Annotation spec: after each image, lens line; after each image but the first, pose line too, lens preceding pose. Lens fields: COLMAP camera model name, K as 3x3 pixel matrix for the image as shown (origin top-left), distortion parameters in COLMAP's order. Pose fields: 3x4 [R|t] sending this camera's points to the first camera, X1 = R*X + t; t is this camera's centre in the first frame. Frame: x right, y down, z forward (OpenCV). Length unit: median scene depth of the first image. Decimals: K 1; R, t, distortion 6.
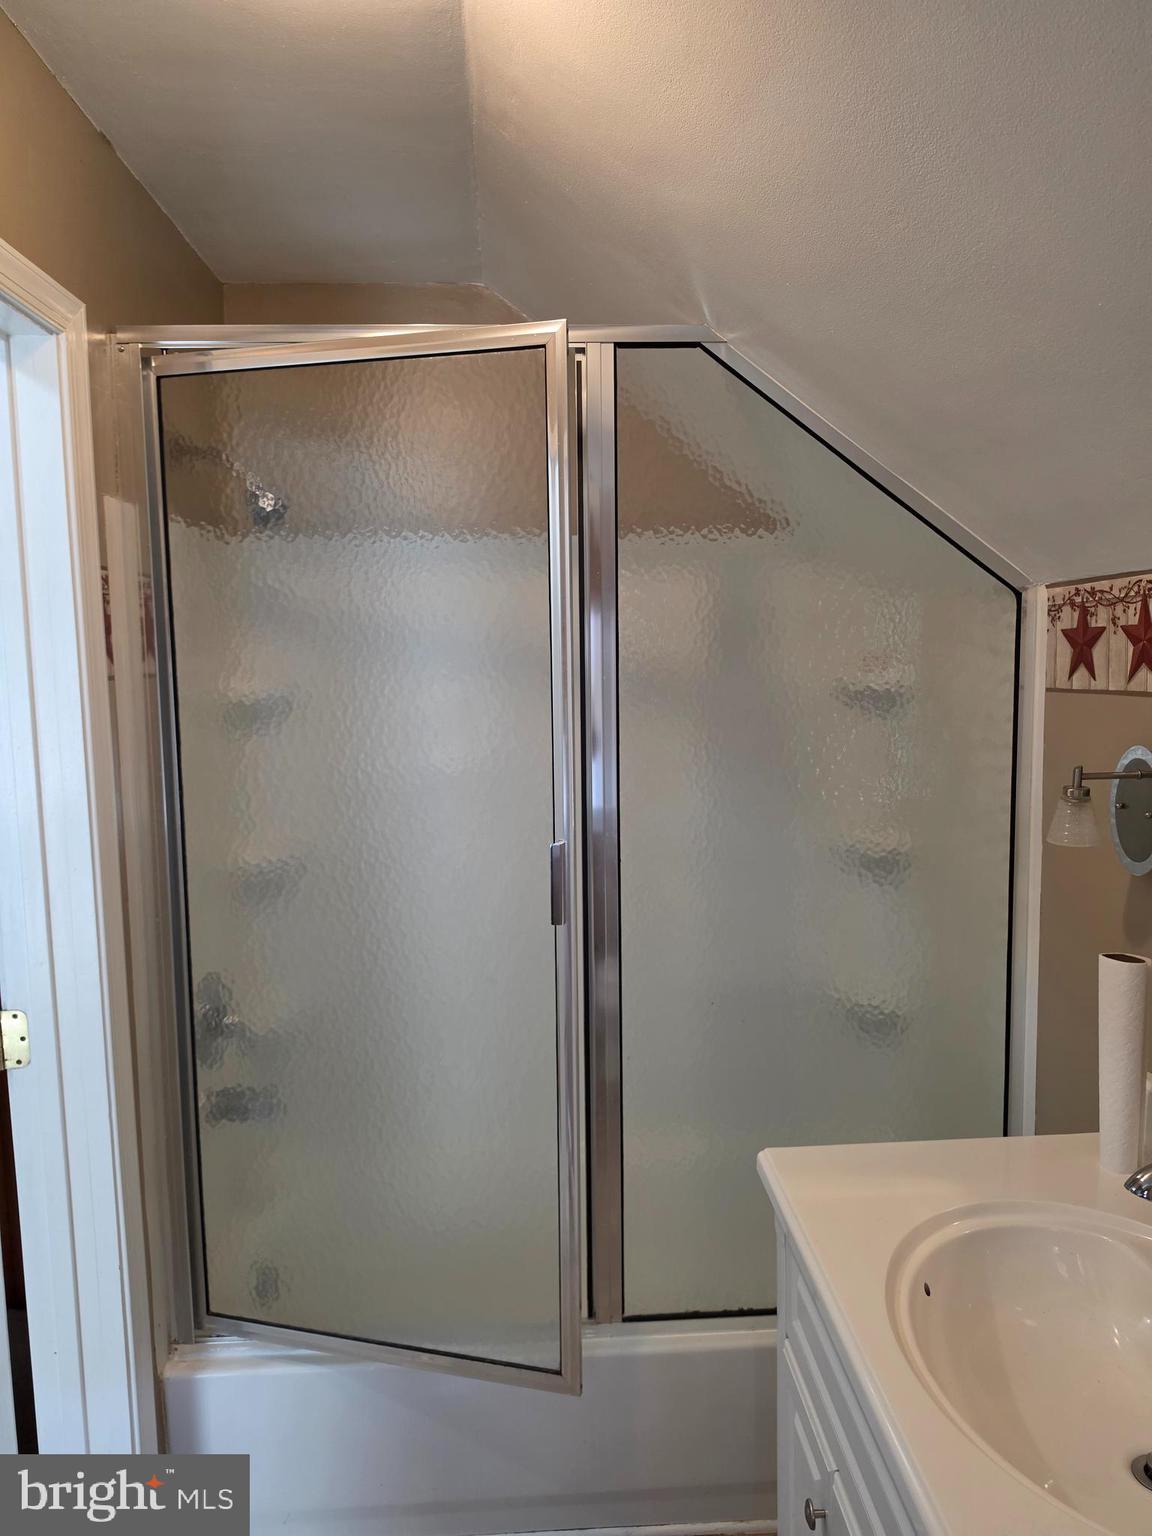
lens RADIAL K [[1073.5, 0, 576.0], [0, 1073.5, 768.0], [0, 0, 1]] dist [0.041566, -0.066340]
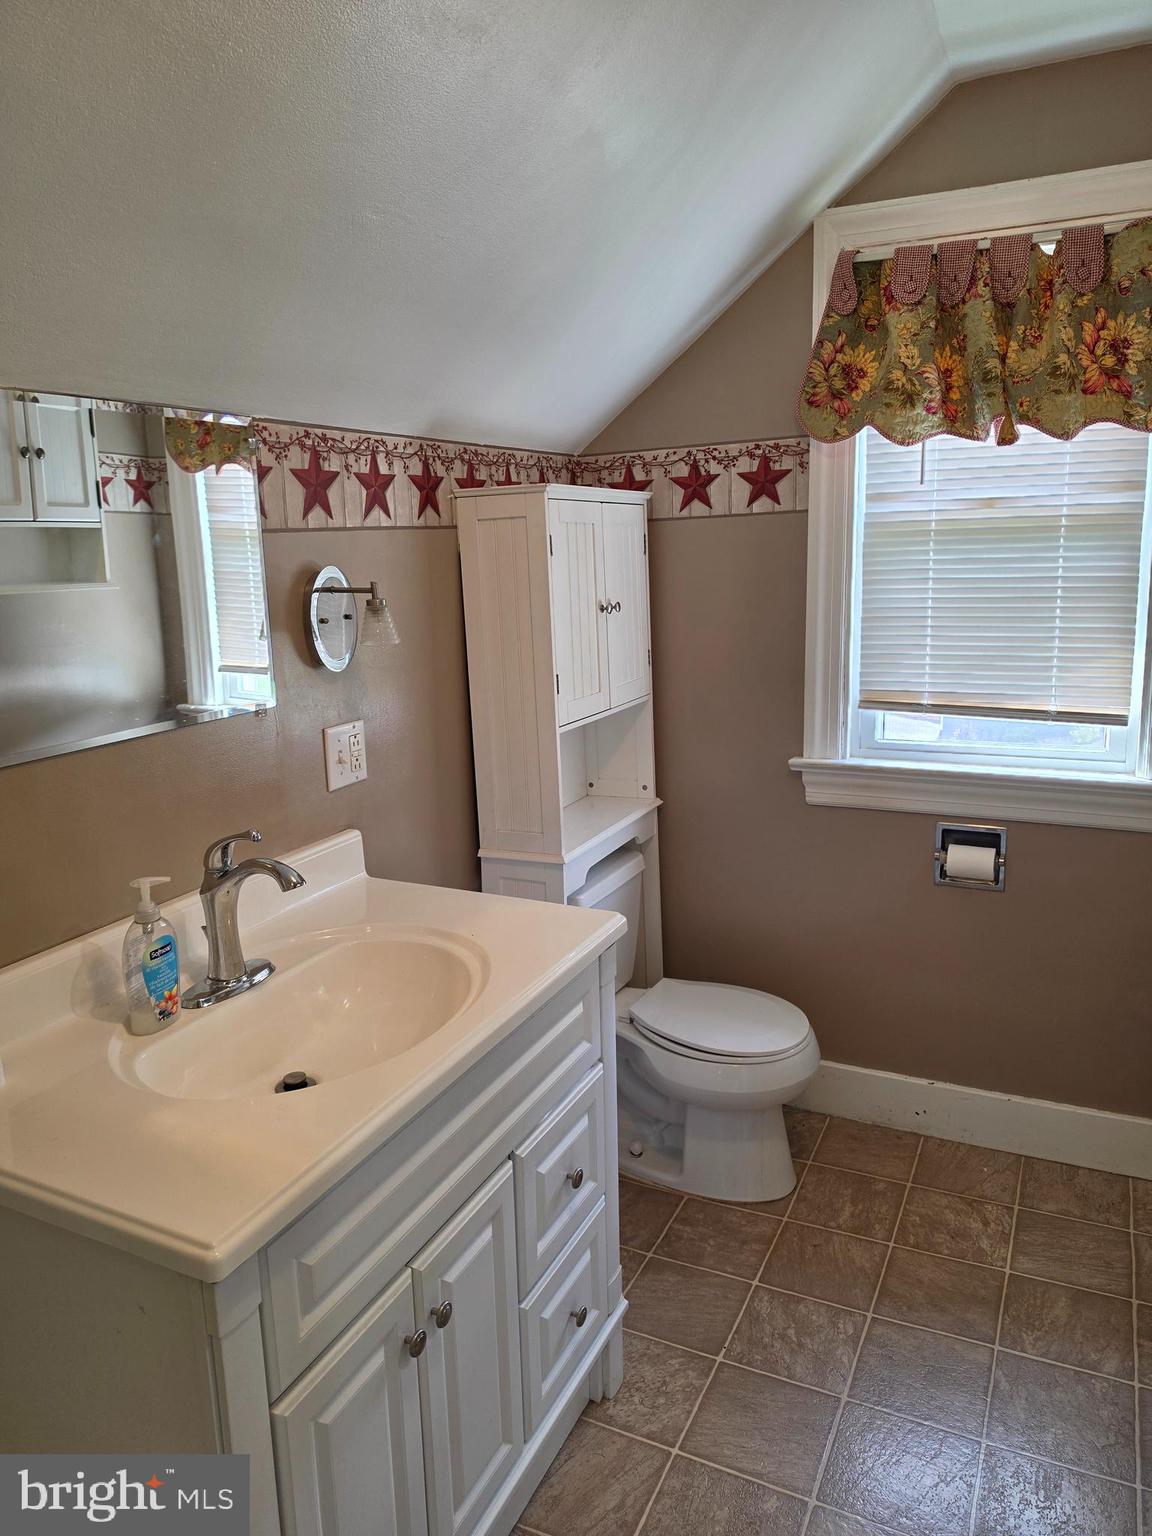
lens RADIAL K [[1085.9, 0, 576.0], [0, 1085.9, 768.0], [0, 0, 1]] dist [0.119058, -0.130042]
pose [[-0.882218, -0.085411, 0.463030, -0.322974], [0.066291, 0.951082, 0.301743, -0.168895], [-0.466151, 0.296898, -0.833399, 1.984100]]
